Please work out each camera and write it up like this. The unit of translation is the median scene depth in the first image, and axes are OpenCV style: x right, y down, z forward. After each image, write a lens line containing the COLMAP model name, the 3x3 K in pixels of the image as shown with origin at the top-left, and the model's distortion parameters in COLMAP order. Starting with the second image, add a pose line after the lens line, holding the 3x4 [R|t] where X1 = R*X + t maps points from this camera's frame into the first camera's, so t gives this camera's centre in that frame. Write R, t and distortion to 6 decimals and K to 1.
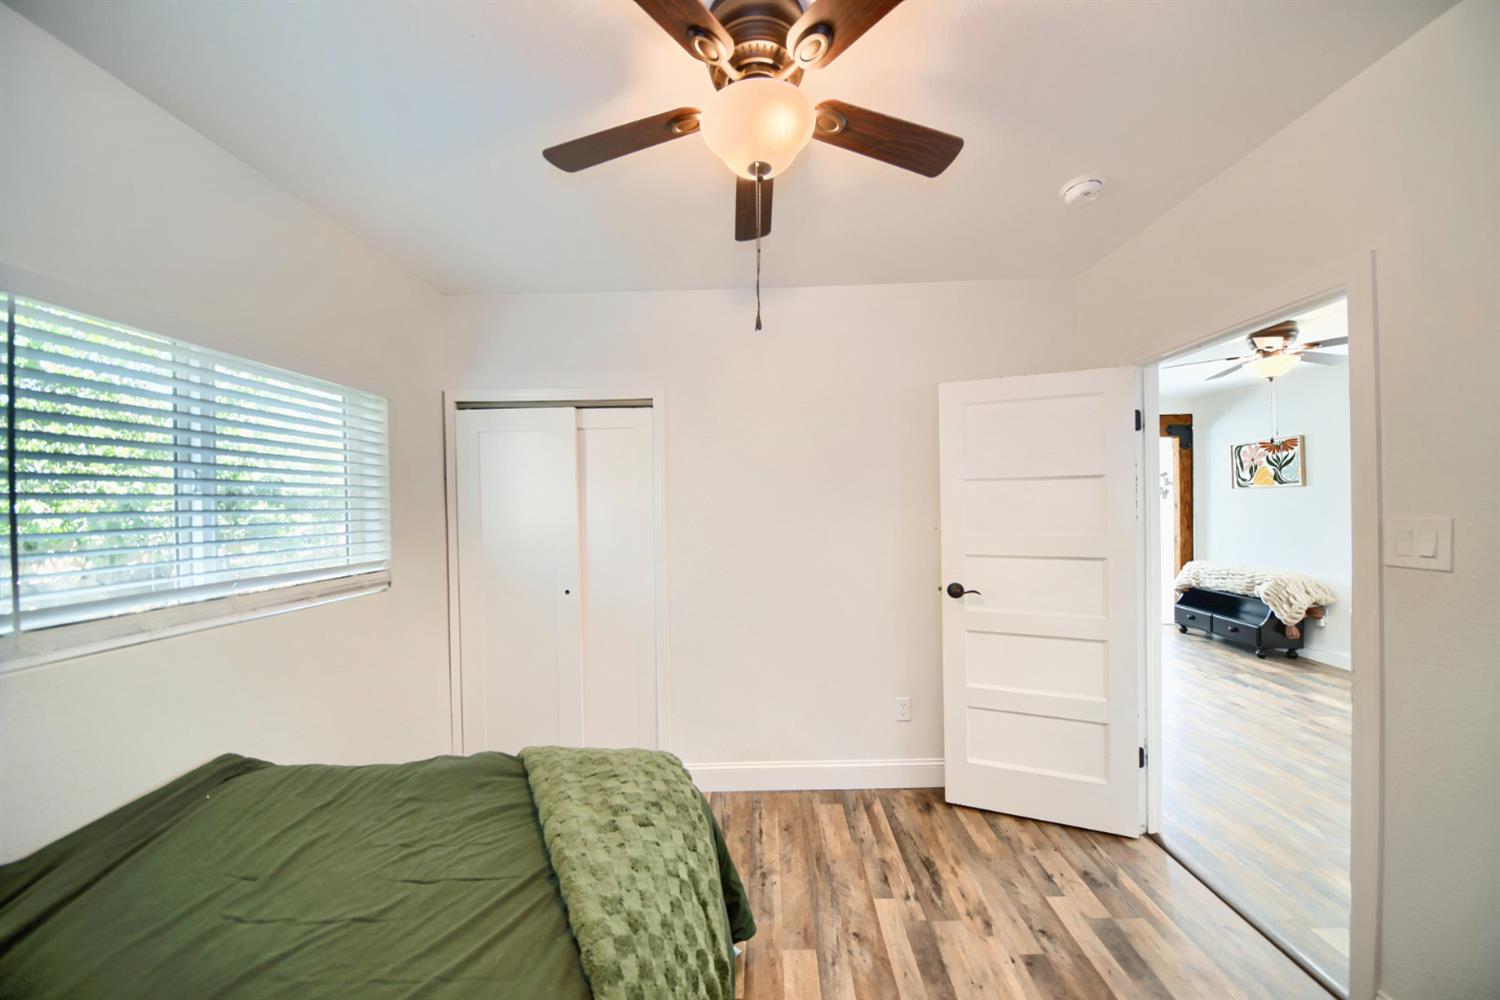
lens RADIAL K [[486.8, 0, 758.5], [0, 486.8, 505.9], [0, 0, 1]] dist [0.005303, -0.006739]
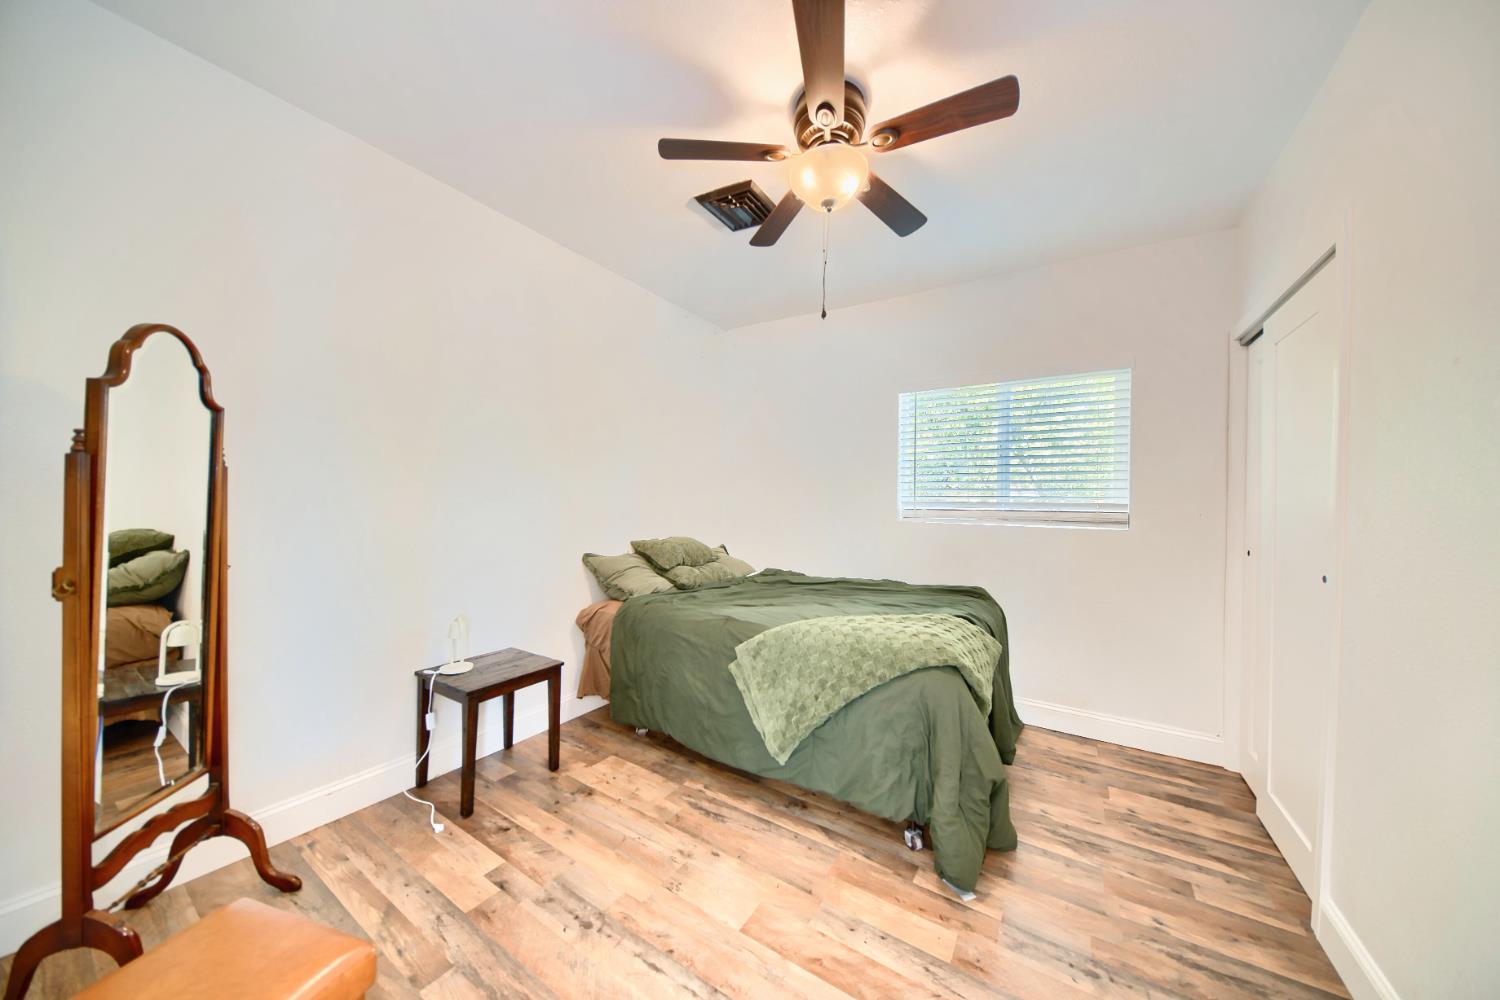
lens RADIAL K [[486.8, 0, 758.5], [0, 486.8, 505.9], [0, 0, 1]] dist [0.005303, -0.006739]
pose [[-0.527350, 0.013908, -0.849535, 0.805464], [-0.008456, 0.999731, 0.021616, 0.106229], [0.849606, 0.018583, -0.527090, 0.949239]]
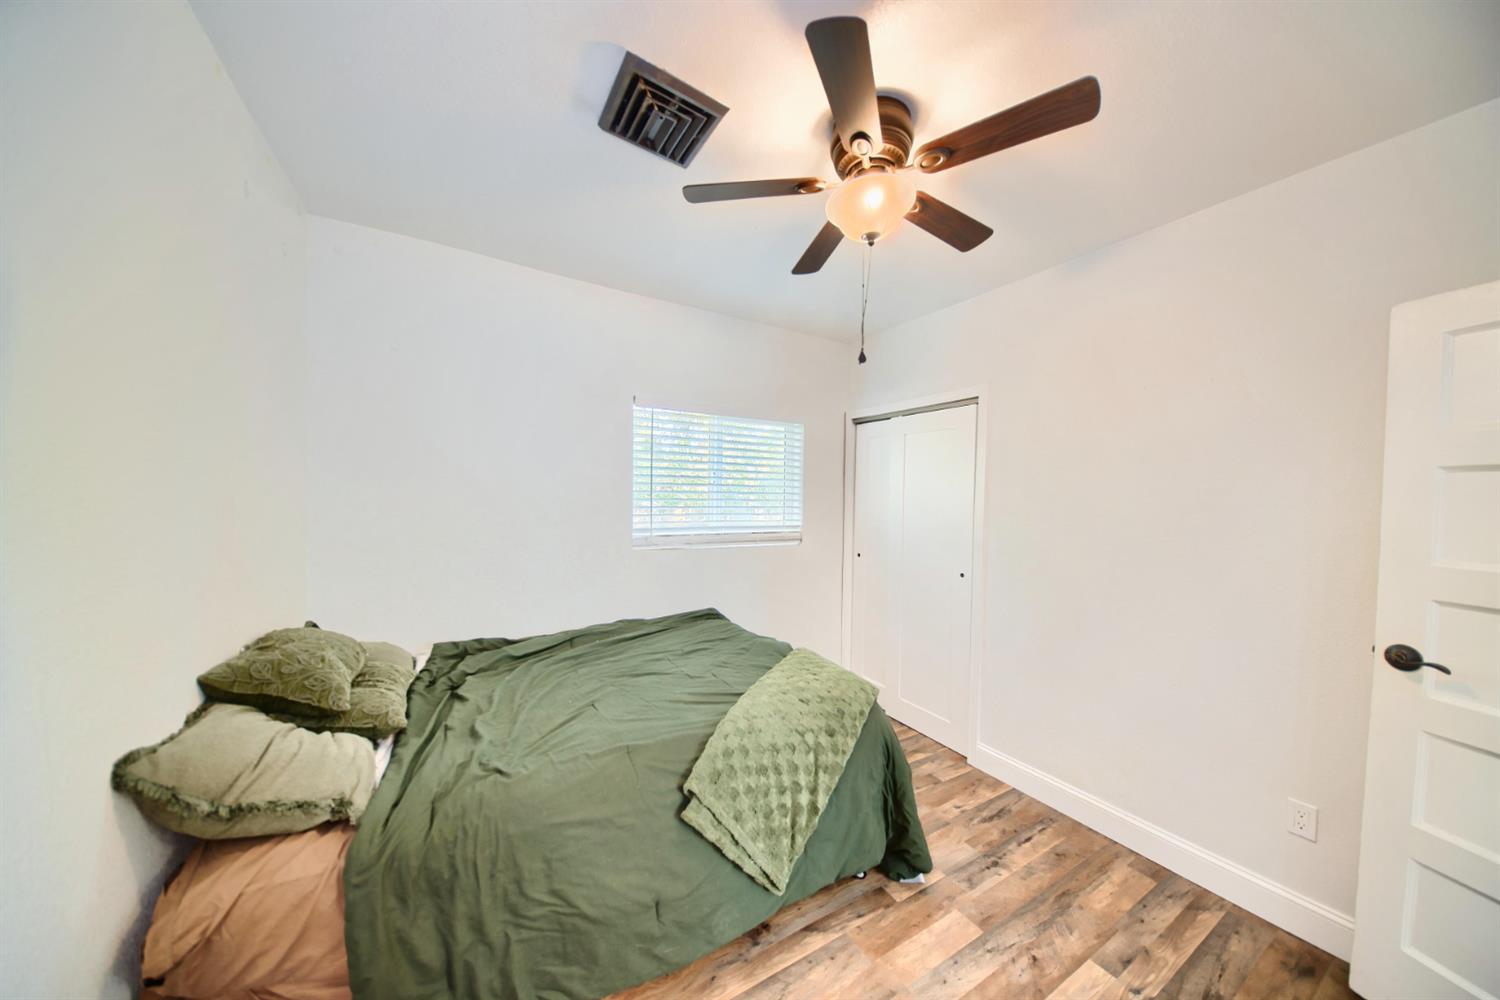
lens RADIAL K [[486.8, 0, 758.5], [0, 486.8, 505.9], [0, 0, 1]] dist [0.005303, -0.006739]
pose [[0.524094, 0.046080, -0.850413, 0.580318], [-0.030774, 0.998908, 0.035160, -0.006659], [0.851104, 0.007744, 0.524939, 0.041414]]
